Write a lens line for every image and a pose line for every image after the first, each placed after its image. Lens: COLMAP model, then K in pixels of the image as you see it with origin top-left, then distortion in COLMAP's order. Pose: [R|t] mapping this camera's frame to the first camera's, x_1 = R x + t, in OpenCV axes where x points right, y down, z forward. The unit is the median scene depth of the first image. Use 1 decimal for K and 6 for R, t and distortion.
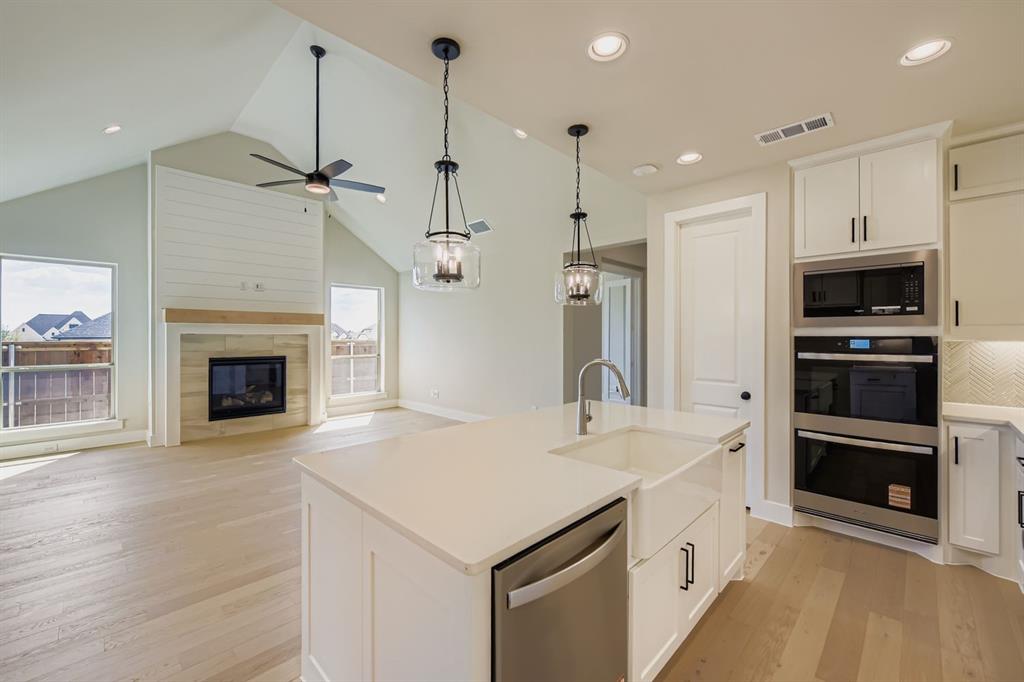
lens RADIAL K [[413.3, 0, 522.7], [0, 413.3, 331.2], [0, 0, 1]] dist [-0.010001, 0.002935]
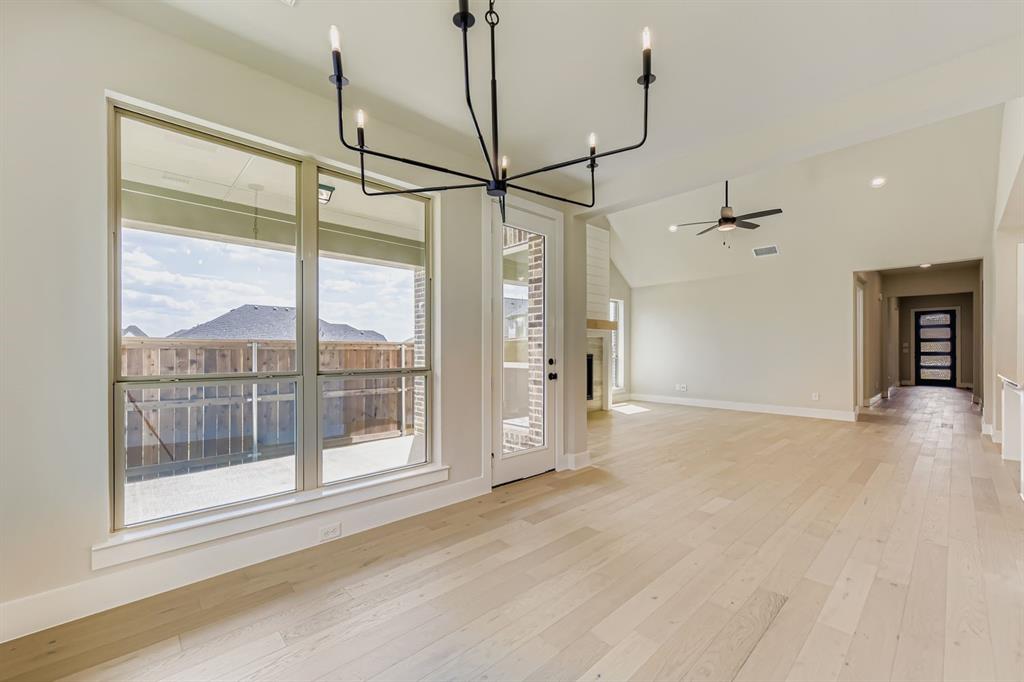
lens RADIAL K [[413.3, 0, 498.1], [0, 413.3, 346.4], [0, 0, 1]] dist [-0.010001, 0.002935]
pose [[0.997622, 0.000722, -0.068919, -0.915078], [-0.000584, 0.999998, 0.002022, 0.038775], [0.068920, -0.001977, 0.997620, -0.341642]]
